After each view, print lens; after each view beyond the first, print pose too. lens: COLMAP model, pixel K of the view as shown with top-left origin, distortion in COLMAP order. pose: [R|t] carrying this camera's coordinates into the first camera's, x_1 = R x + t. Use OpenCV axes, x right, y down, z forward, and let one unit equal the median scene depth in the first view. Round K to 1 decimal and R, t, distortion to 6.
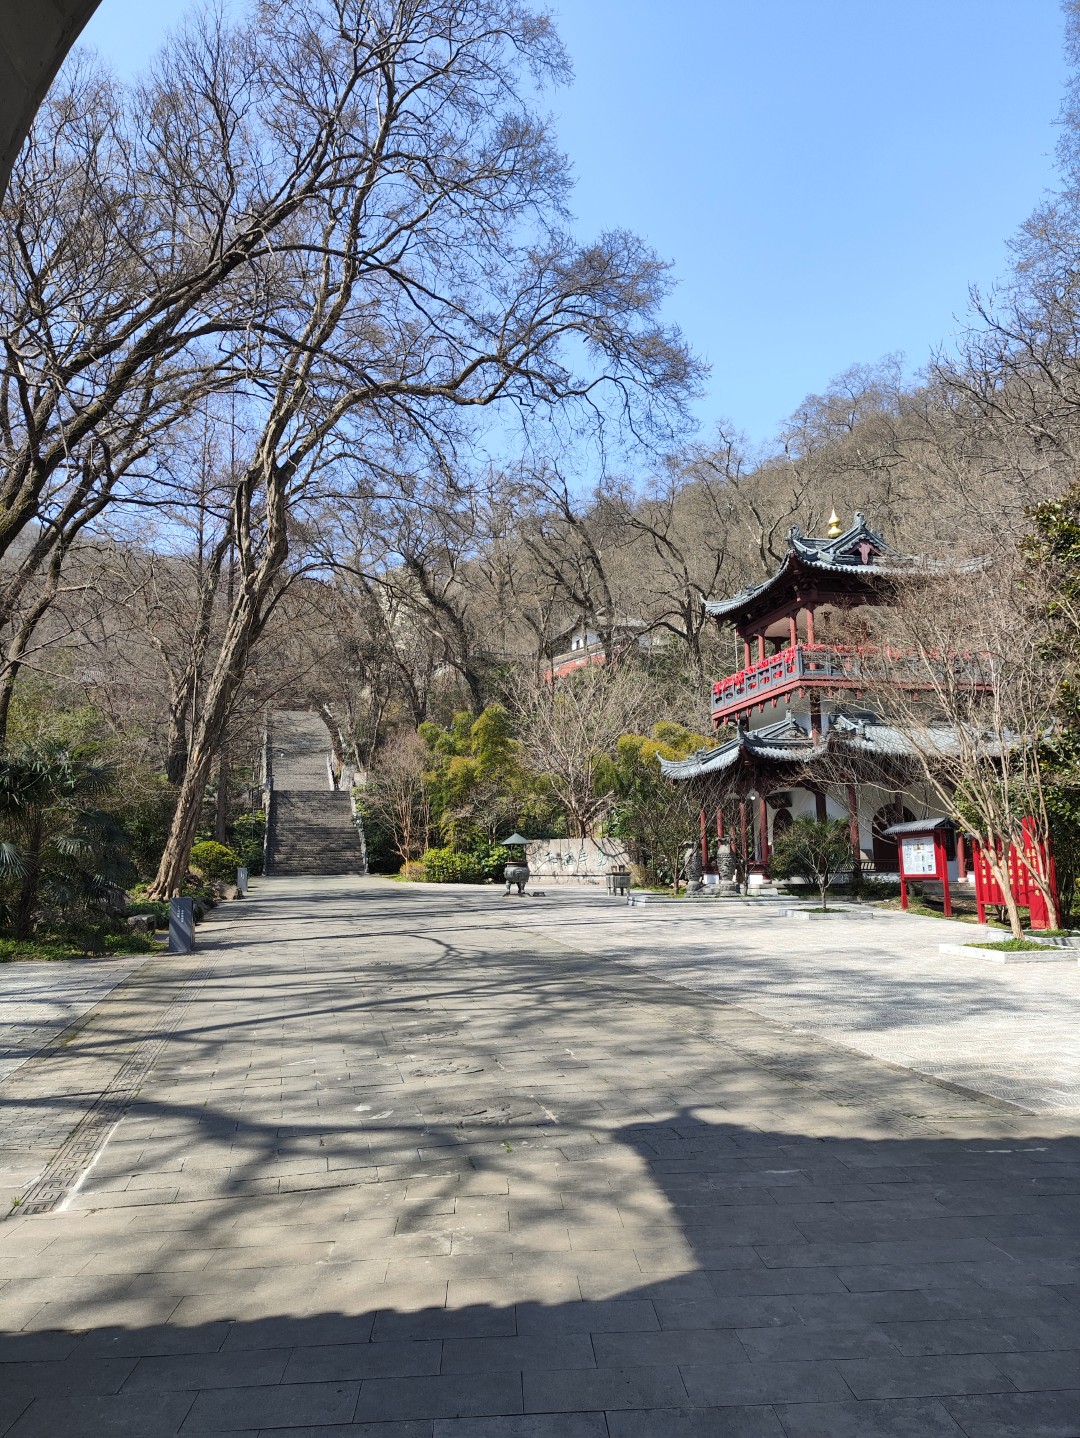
lens RADIAL K [[1001.4, 0, 540.0], [0, 1001.4, 719.0], [0, 0, 1]] dist [0.059620, -0.002215]
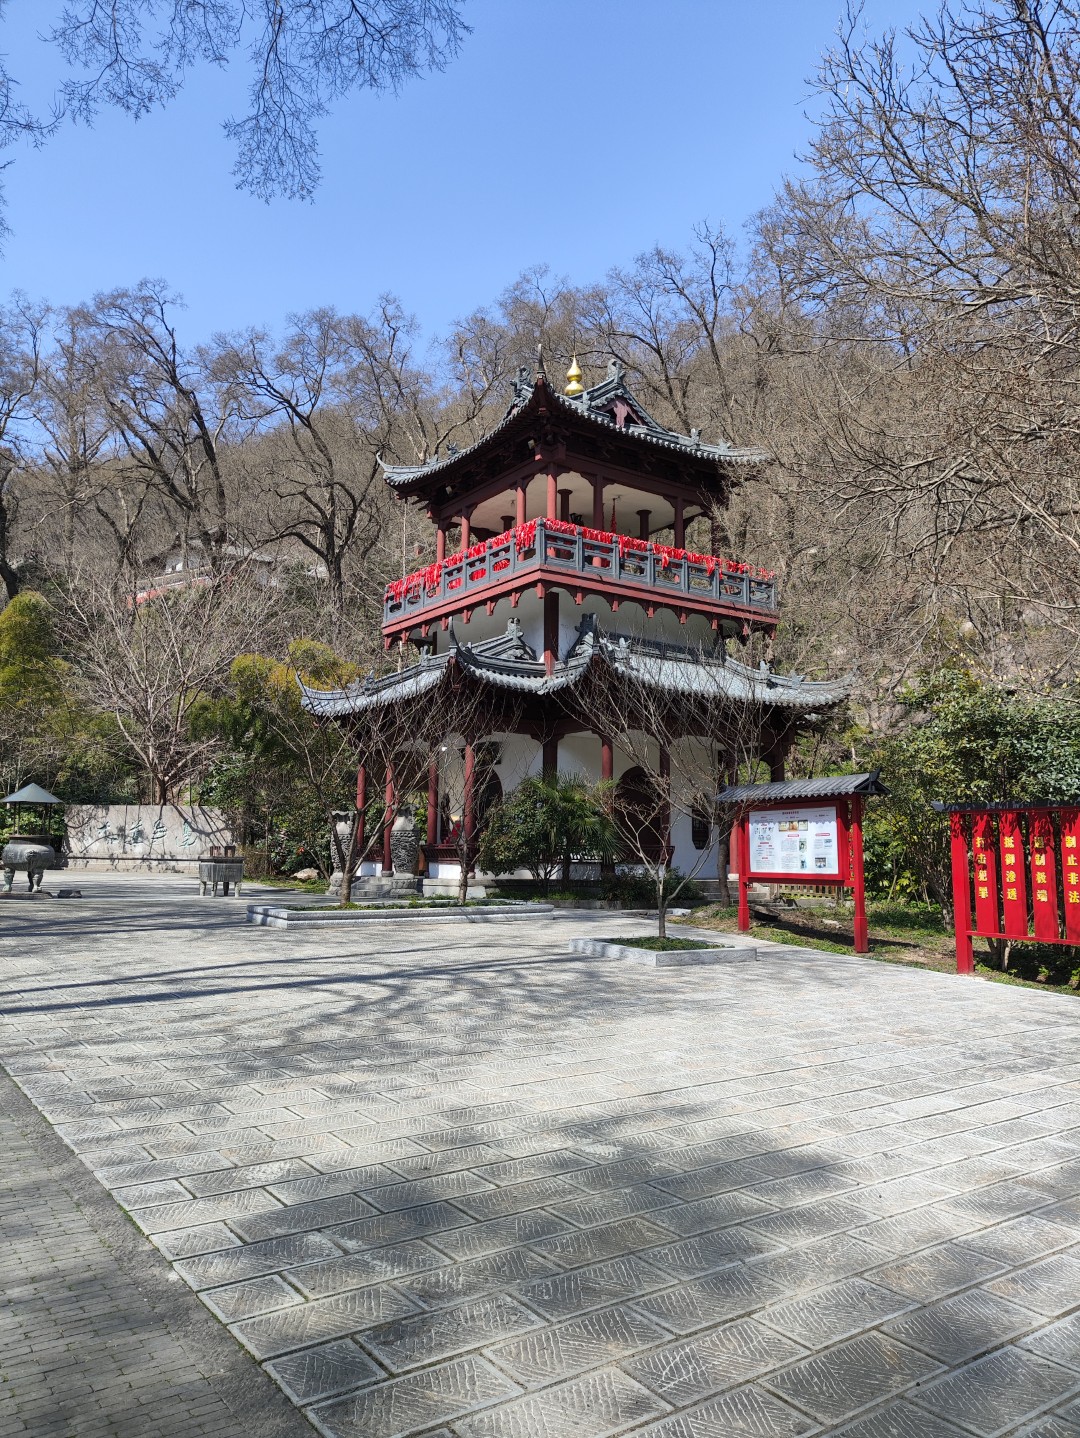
lens RADIAL K [[1001.4, 0, 540.0], [0, 1001.4, 719.0], [0, 0, 1]] dist [0.059620, -0.002215]
pose [[0.919228, 0.077733, 0.385976, 0.012132], [-0.083621, 0.996496, -0.001540, 0.053193], [-0.384744, -0.030860, 0.922507, 0.356016]]
